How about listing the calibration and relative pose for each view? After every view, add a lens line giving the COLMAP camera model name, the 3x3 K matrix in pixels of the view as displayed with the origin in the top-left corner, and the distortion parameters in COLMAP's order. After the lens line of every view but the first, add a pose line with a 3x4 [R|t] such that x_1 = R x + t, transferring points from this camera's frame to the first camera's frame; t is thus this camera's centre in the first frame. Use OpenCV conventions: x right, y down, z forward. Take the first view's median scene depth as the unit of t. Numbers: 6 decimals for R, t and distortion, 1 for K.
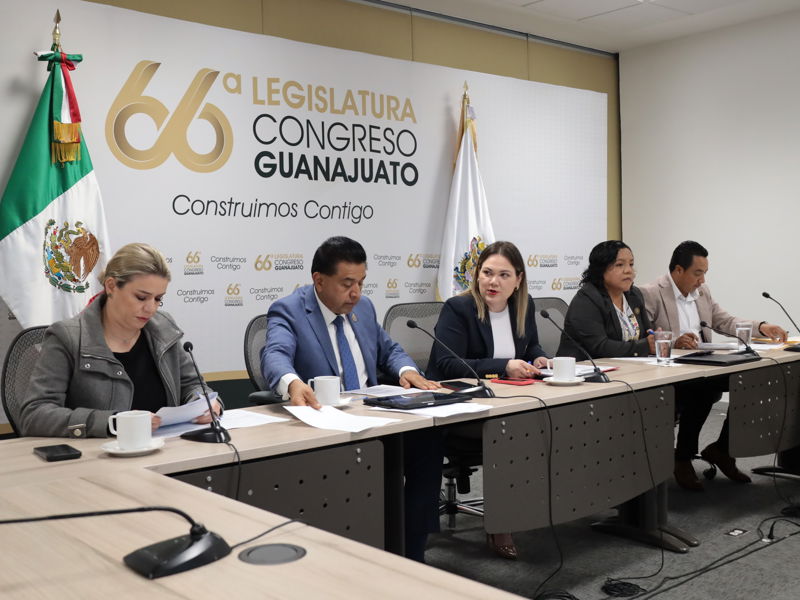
lens RADIAL K [[900.7, 0, 398.4], [0, 900.7, 302.8], [0, 0, 1]] dist [-0.015159, 0.003640]
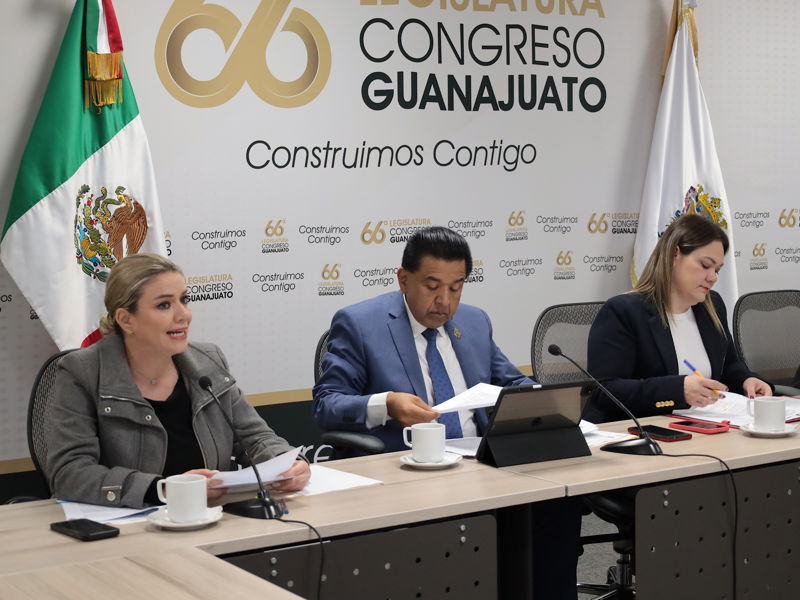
lens RADIAL K [[1487.5, 0, 401.2], [0, 1487.5, 300.6], [0, 0, 1]] dist [-0.035804, -0.032571]
pose [[0.988284, 0.013122, -0.152060, 0.046941], [-0.005976, 0.998860, 0.047356, -0.046274], [0.152508, -0.045893, 0.987236, -0.137704]]
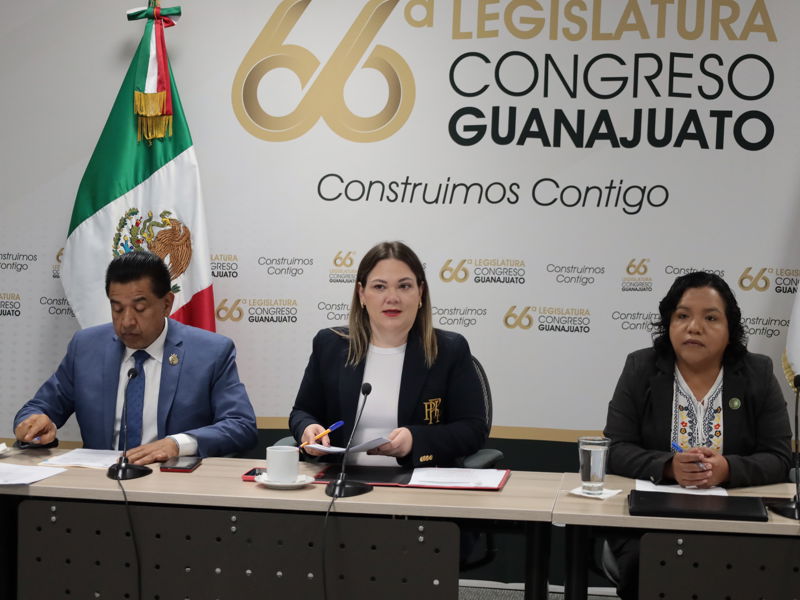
lens RADIAL K [[1625.9, 0, 403.3], [0, 1625.9, 299.2], [0, 0, 1]] dist [-0.022264, 0.024250]
pose [[0.640851, 0.073302, -0.764157, 0.762598], [-0.066007, 0.997006, 0.040282, -0.069469], [0.764822, 0.024625, 0.643771, 0.174828]]
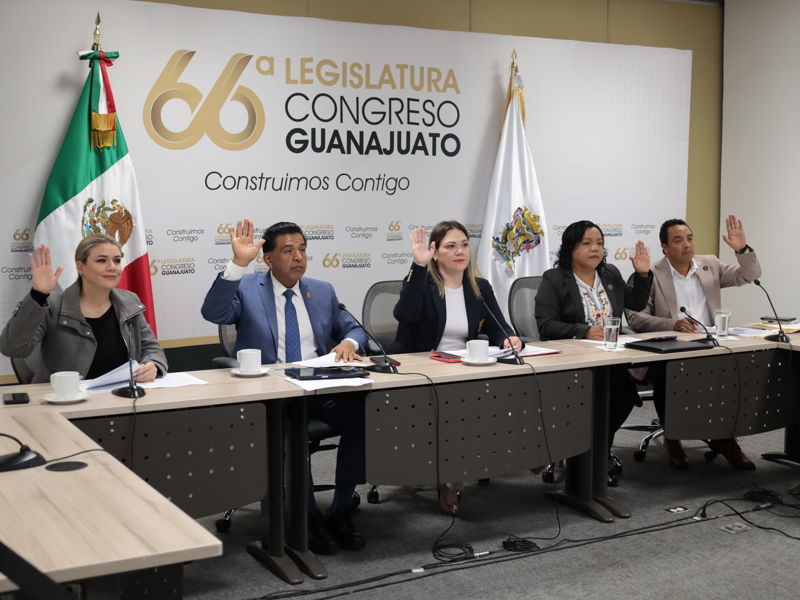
lens RADIAL K [[1056.6, 0, 400.7], [0, 1056.6, 301.9], [0, 0, 1]] dist [-0.021257, -0.012825]
pose [[0.979073, 0.038129, -0.199904, 0.227091], [-0.026398, 0.997787, 0.061024, -0.042649], [0.201788, -0.054470, 0.977913, -0.204221]]
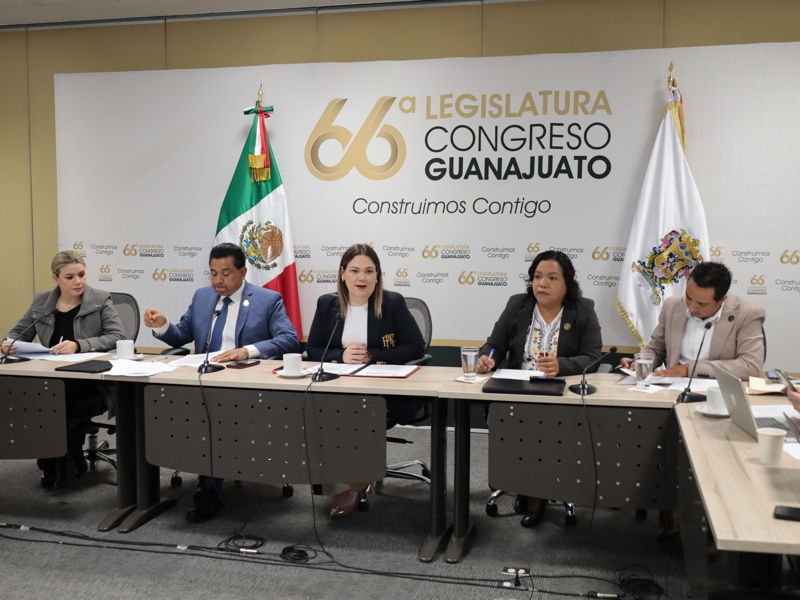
lens RADIAL K [[887.0, 0, 401.9], [0, 887.0, 301.9], [0, 0, 1]] dist [-0.018042, -0.041508]
pose [[0.574210, 0.092879, -0.813423, 0.790932], [-0.044952, 0.995622, 0.081951, -0.072609], [0.817473, -0.010493, 0.575871, 0.283830]]
